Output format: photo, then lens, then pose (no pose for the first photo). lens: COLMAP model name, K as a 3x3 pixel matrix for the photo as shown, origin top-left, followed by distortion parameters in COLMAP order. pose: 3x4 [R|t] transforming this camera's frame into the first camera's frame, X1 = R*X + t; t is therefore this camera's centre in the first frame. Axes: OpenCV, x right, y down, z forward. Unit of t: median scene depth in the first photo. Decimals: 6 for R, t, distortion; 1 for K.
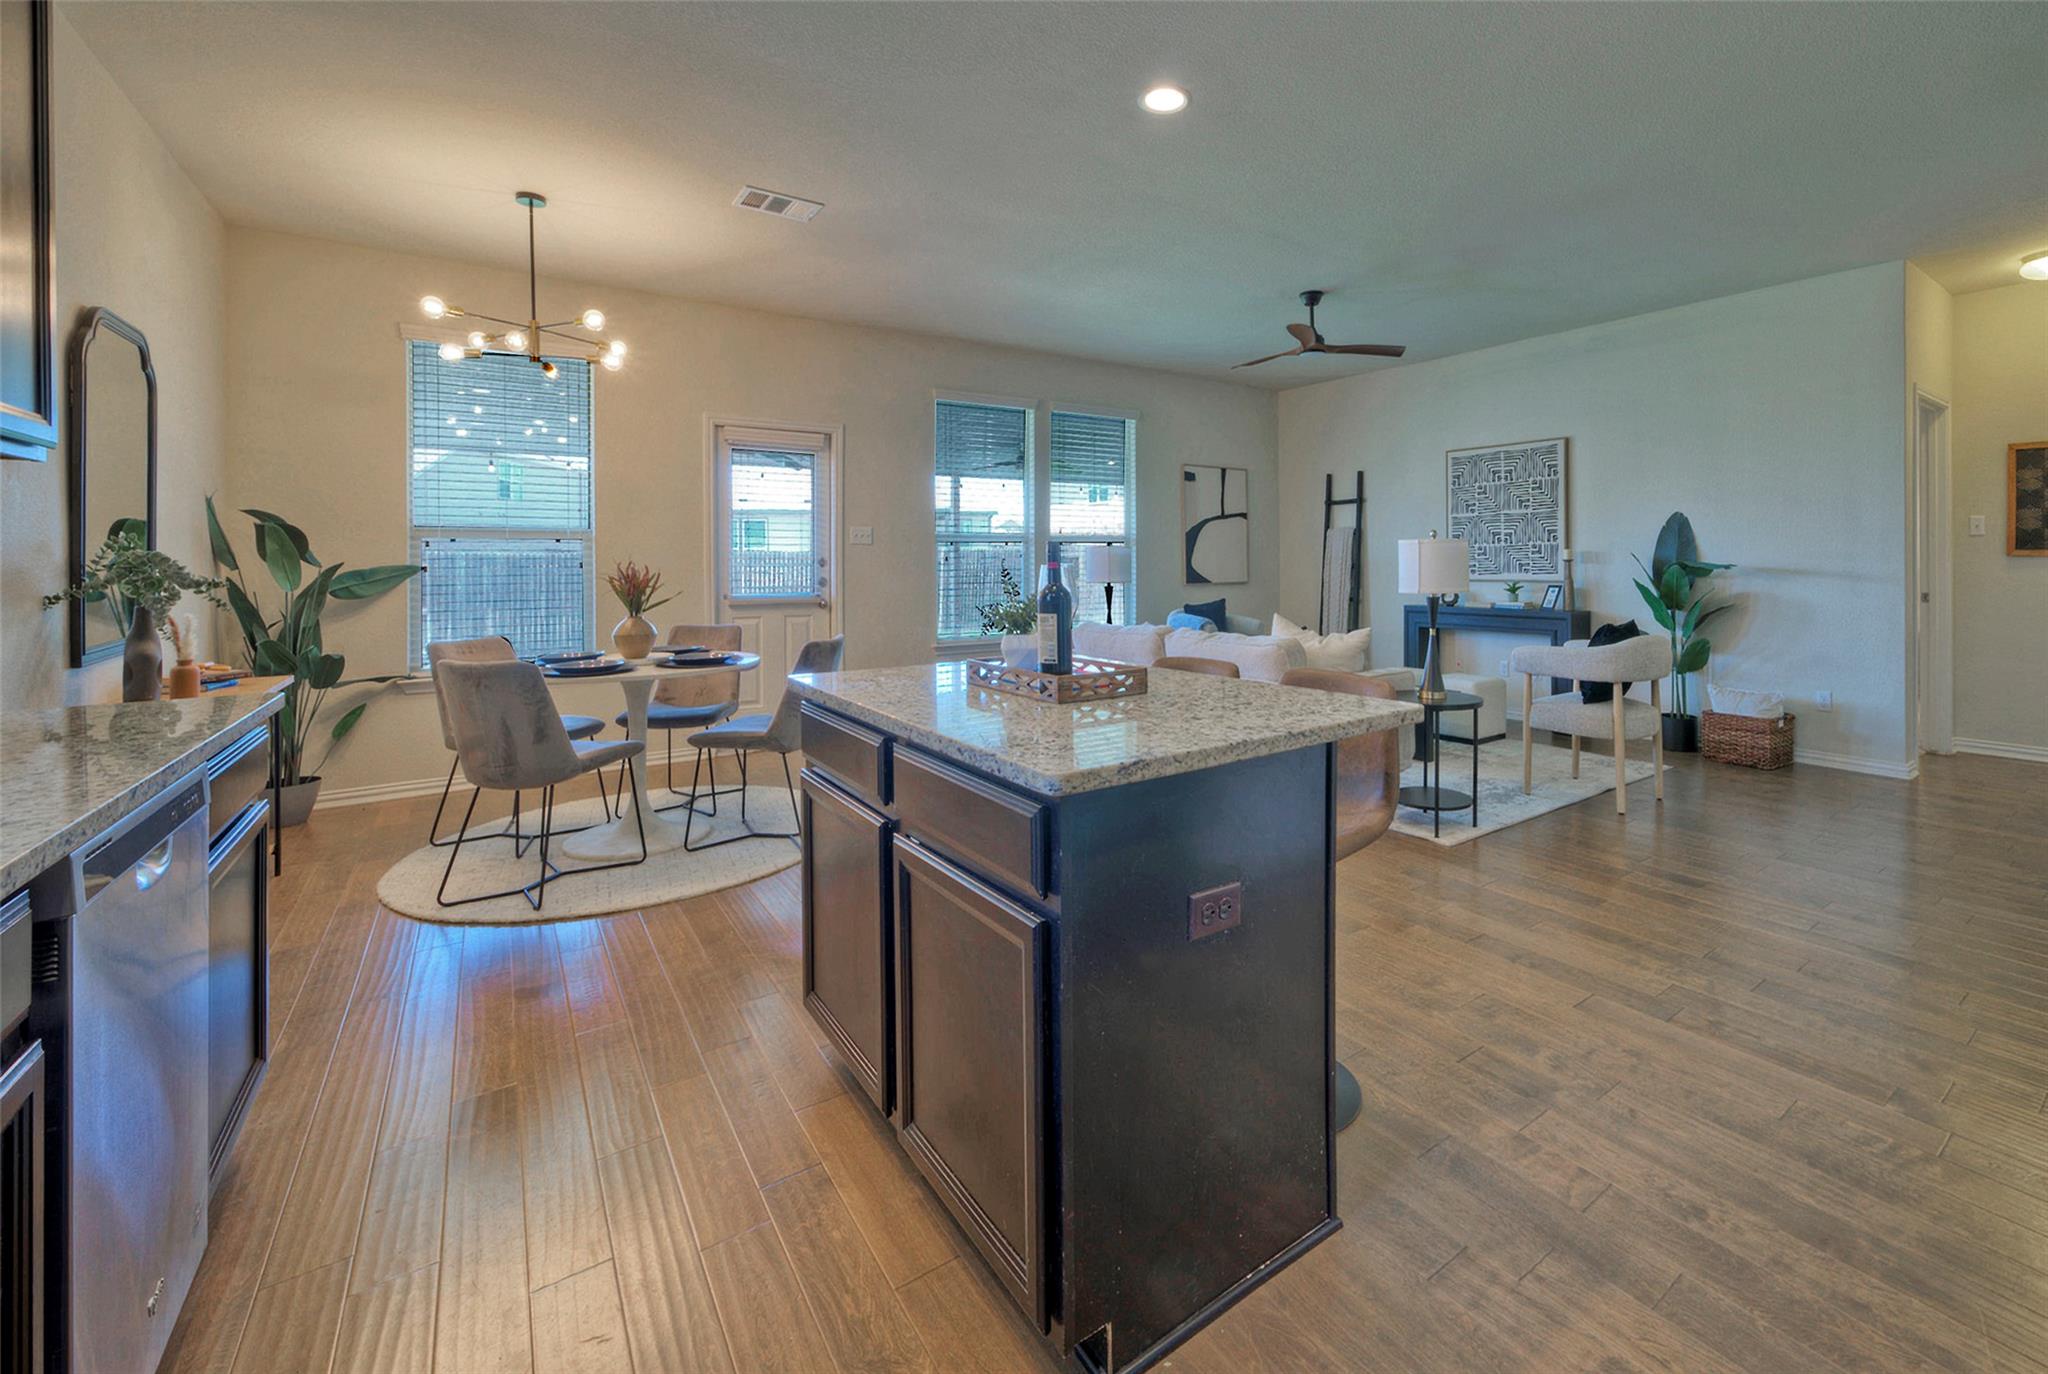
lens RADIAL K [[833.5, 0, 1106.4], [0, 833.5, 559.1], [0, 0, 1]] dist [0.000557, 0.000050]
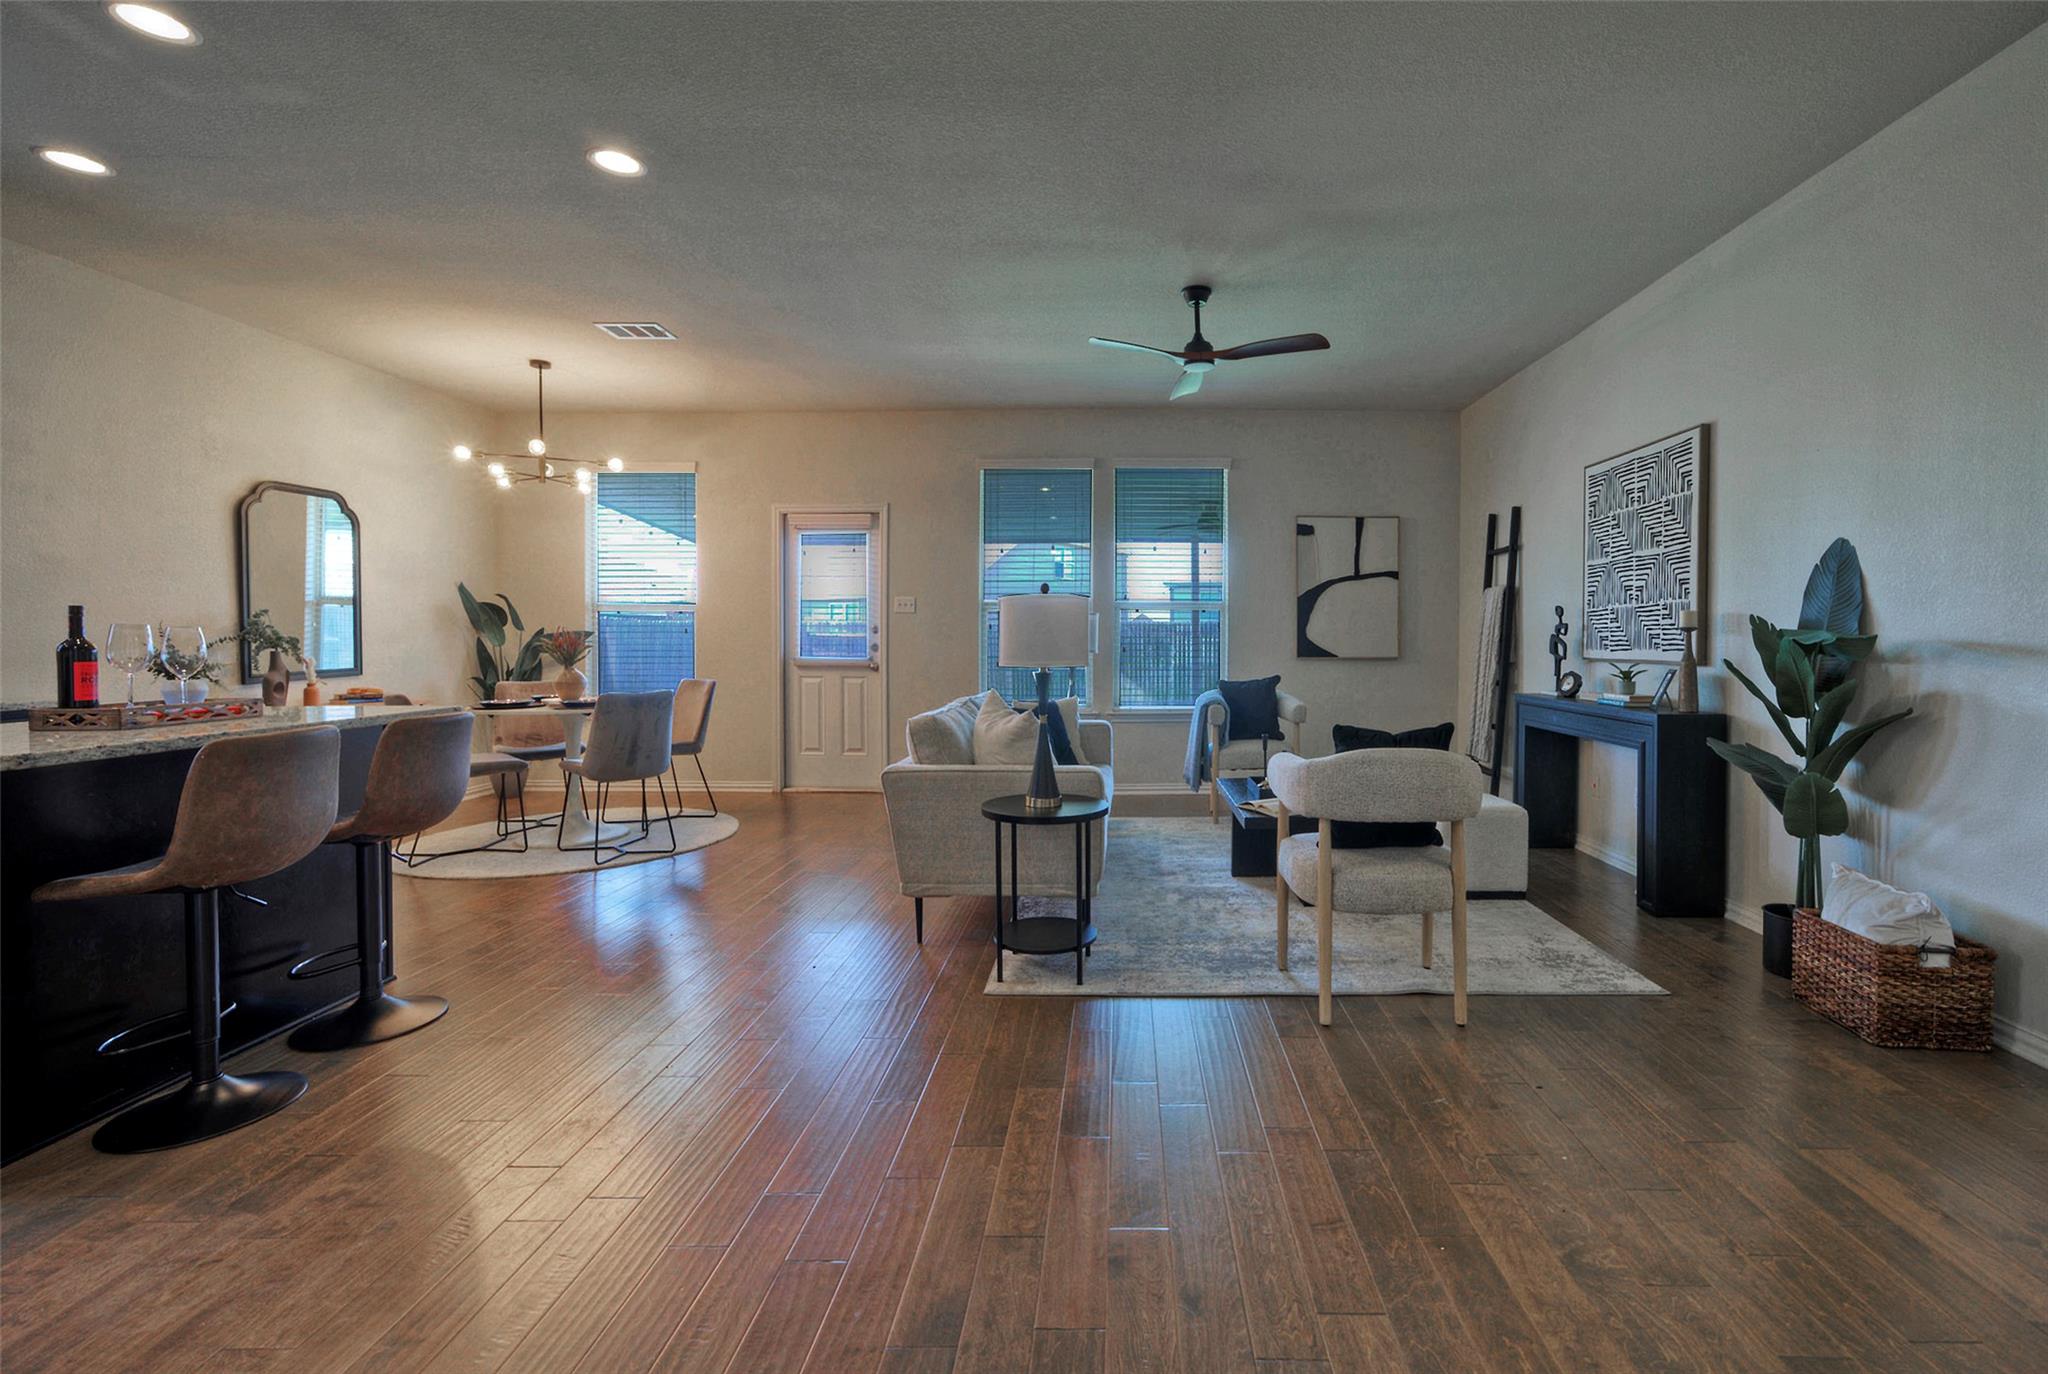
lens RADIAL K [[845.9, 0, 1138.0], [0, 845.9, 652.1], [0, 0, 1]] dist [-0.014207, 0.000257]
pose [[0.813047, 0.017160, -0.581946, 0.605025], [-0.004874, 0.999731, 0.022671, 0.006365], [0.582178, -0.015596, 0.812912, 0.283413]]
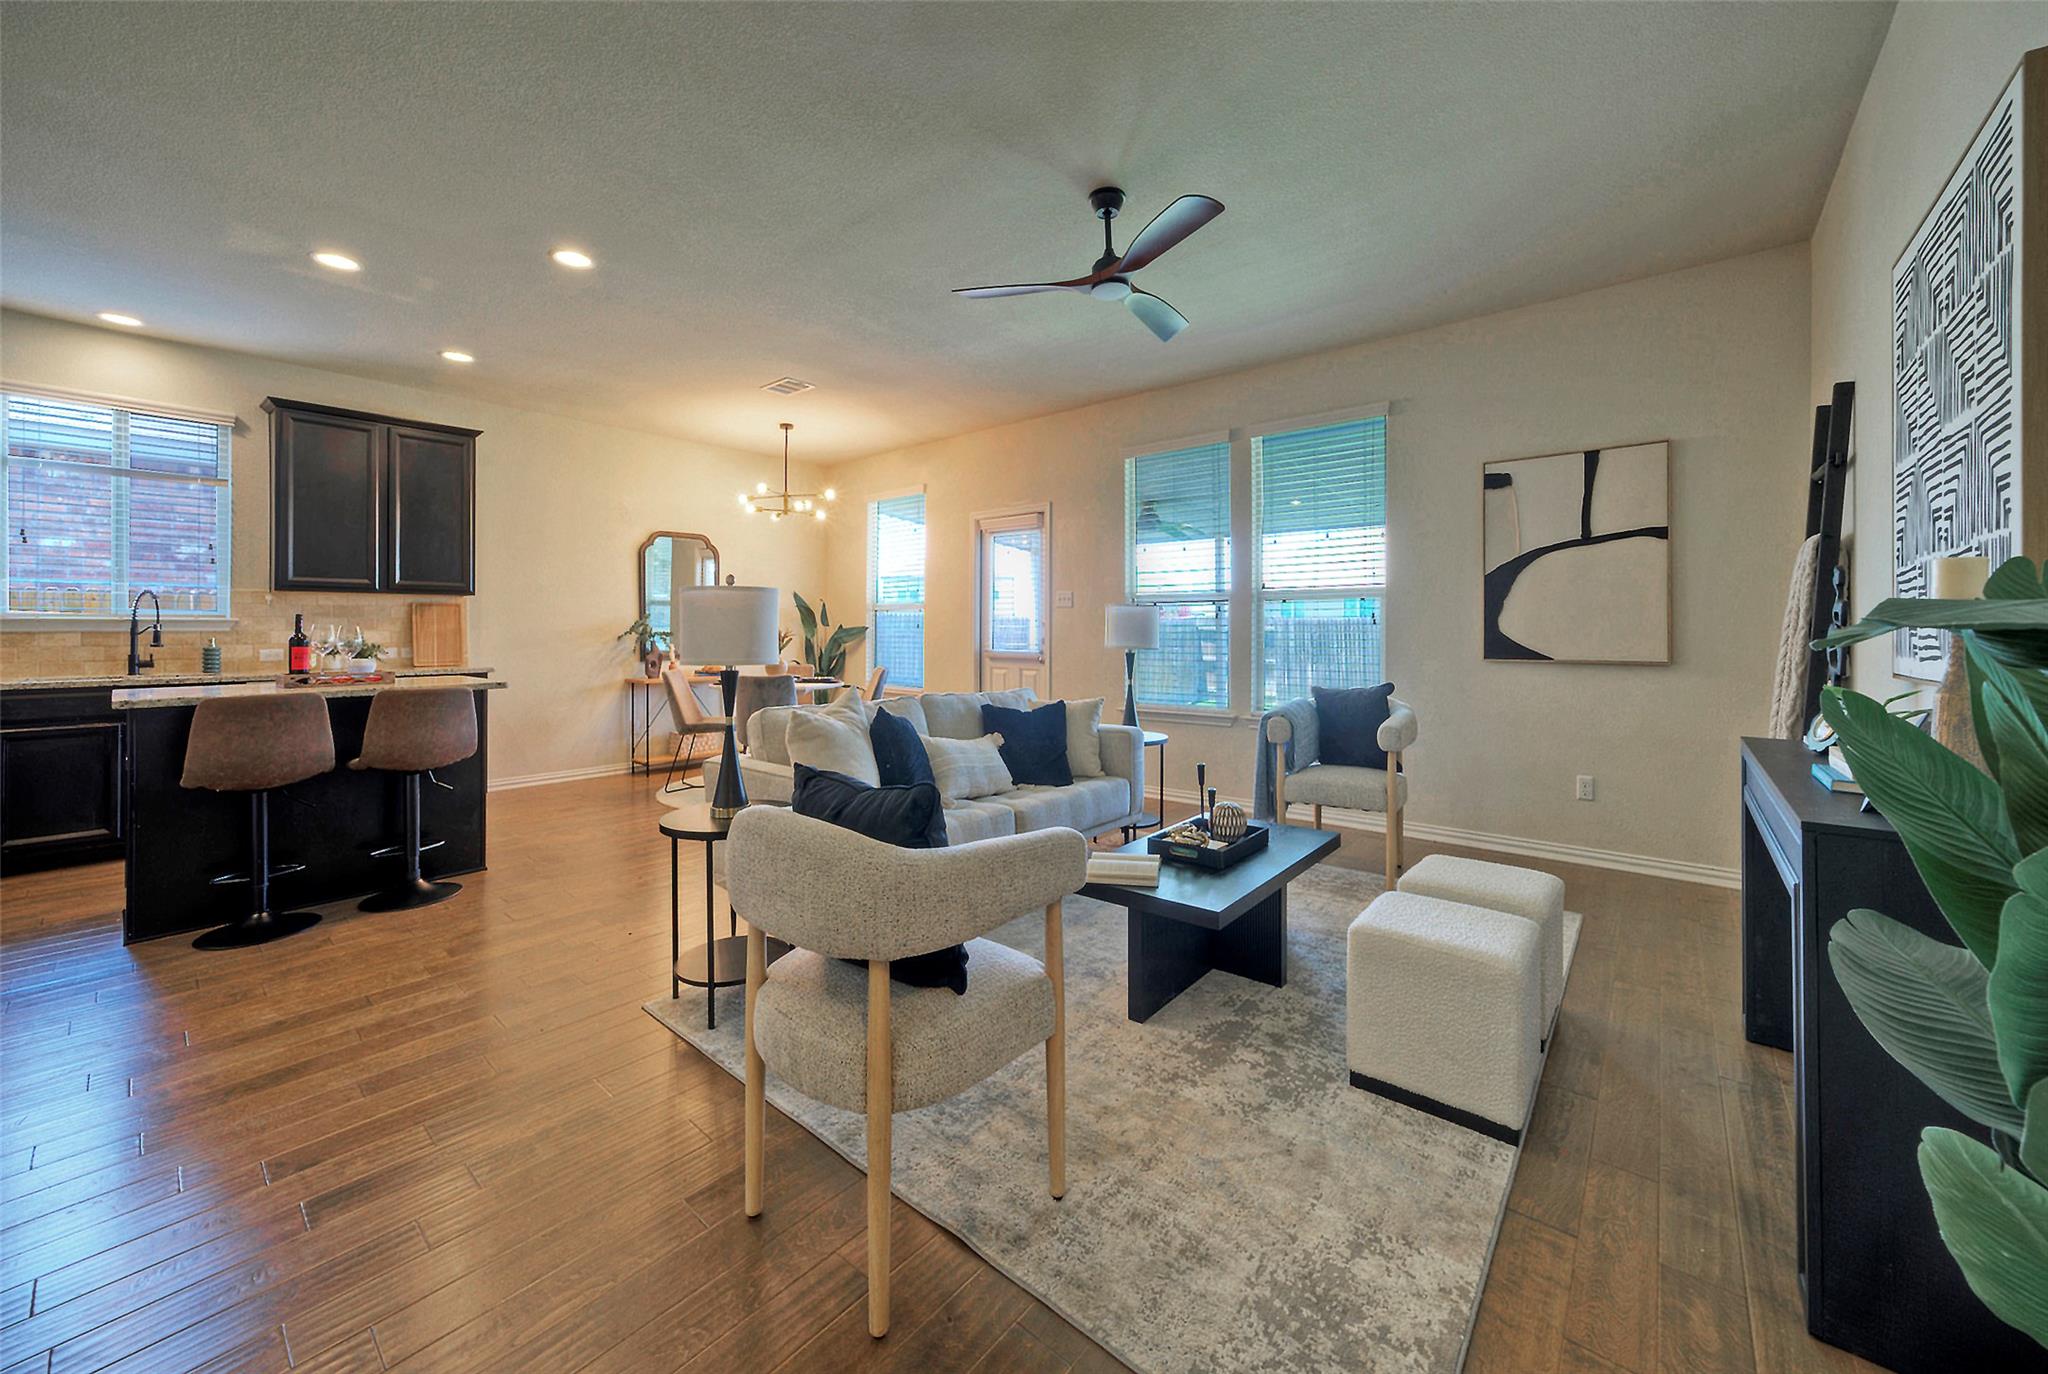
lens RADIAL K [[770.8, 0, 1063.4], [0, 770.8, 629.2], [0, 0, 1]] dist [-0.028396, 0.007322]
pose [[0.267179, 0.004751, -0.963635, 0.714171], [0.001017, 0.999986, 0.005212, 0.005204], [0.963646, -0.002372, 0.267170, 0.734779]]
